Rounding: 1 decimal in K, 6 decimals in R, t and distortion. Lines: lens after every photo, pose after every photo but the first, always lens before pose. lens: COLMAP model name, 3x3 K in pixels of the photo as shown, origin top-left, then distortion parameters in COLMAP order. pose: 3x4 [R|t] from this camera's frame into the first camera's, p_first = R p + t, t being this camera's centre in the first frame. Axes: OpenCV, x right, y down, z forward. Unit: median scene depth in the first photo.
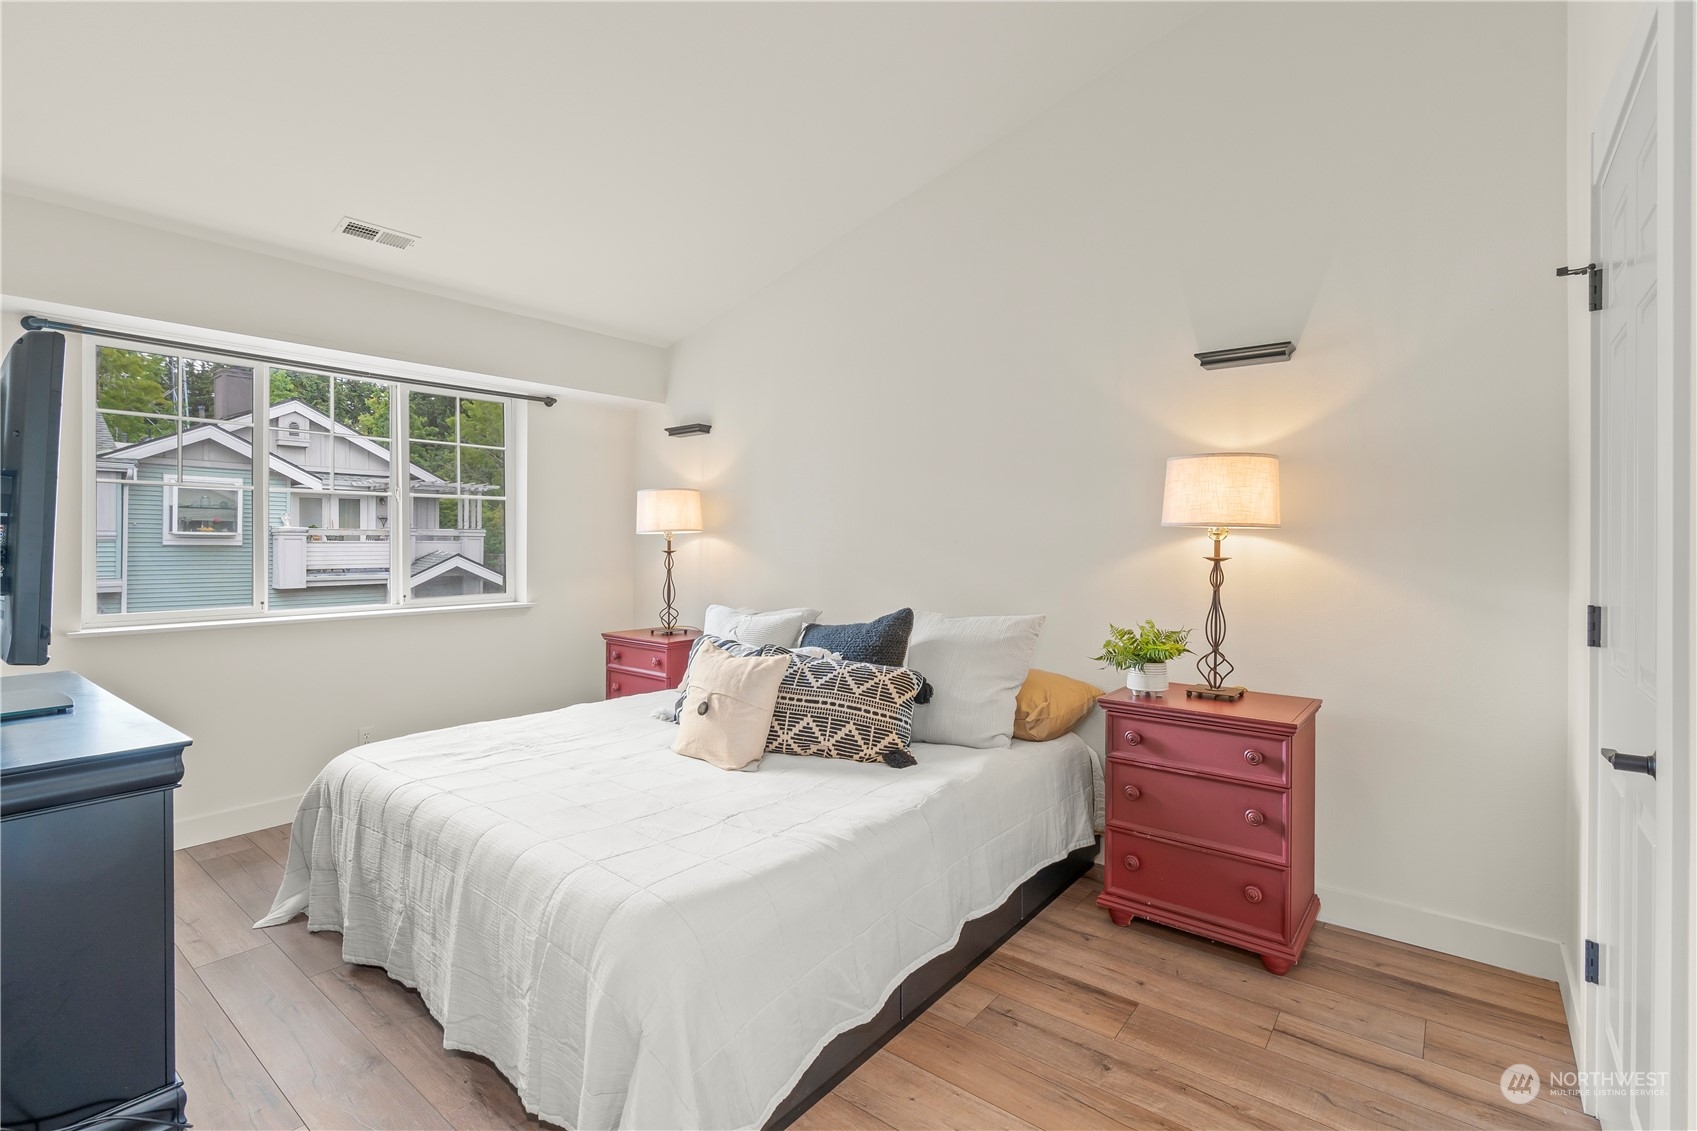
lens RADIAL K [[773.7, 0, 852.4], [0, 773.7, 542.9], [0, 0, 1]] dist [-0.003403, -0.000130]
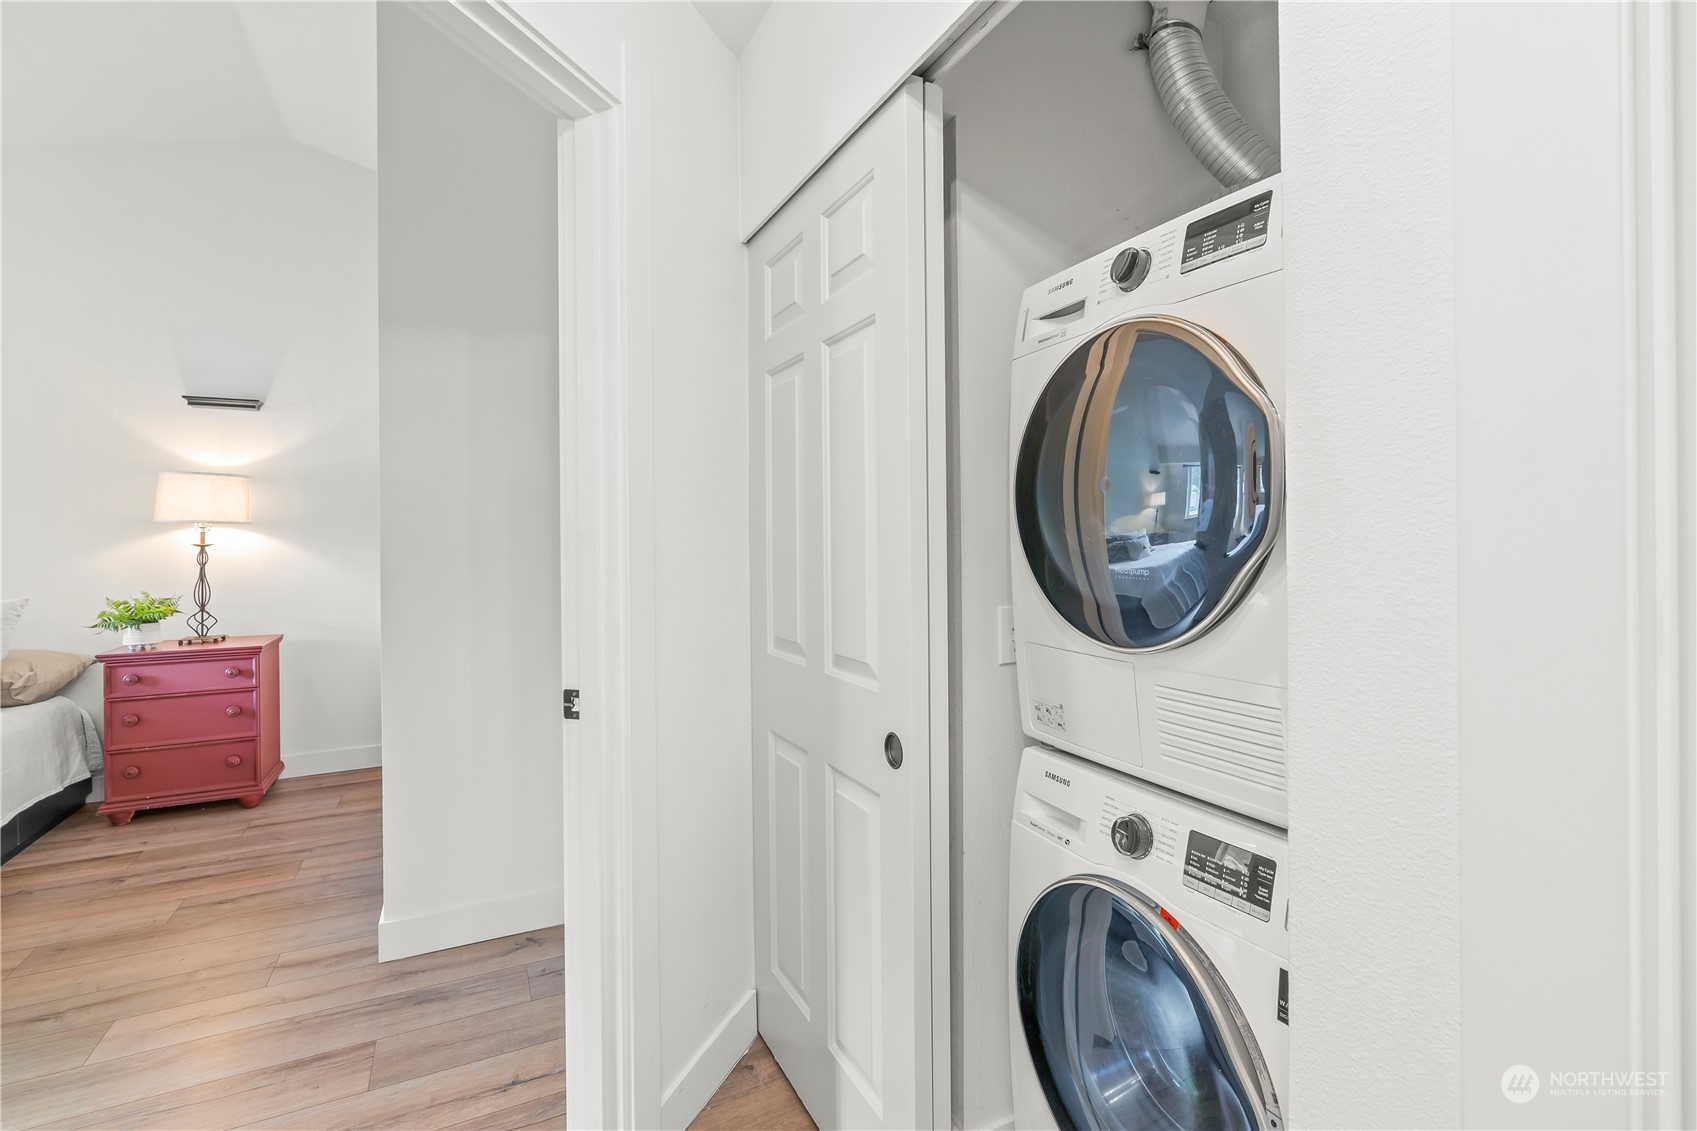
lens RADIAL K [[755.5, 0, 844.2], [0, 755.5, 538.4], [0, 0, 1]] dist [-0.010665, -0.000109]
pose [[0.409922, -0.003286, 0.912114, -0.309056], [0.012092, 0.999925, -0.001832, 0.025078], [-0.912040, 0.011780, 0.409932, -0.655910]]
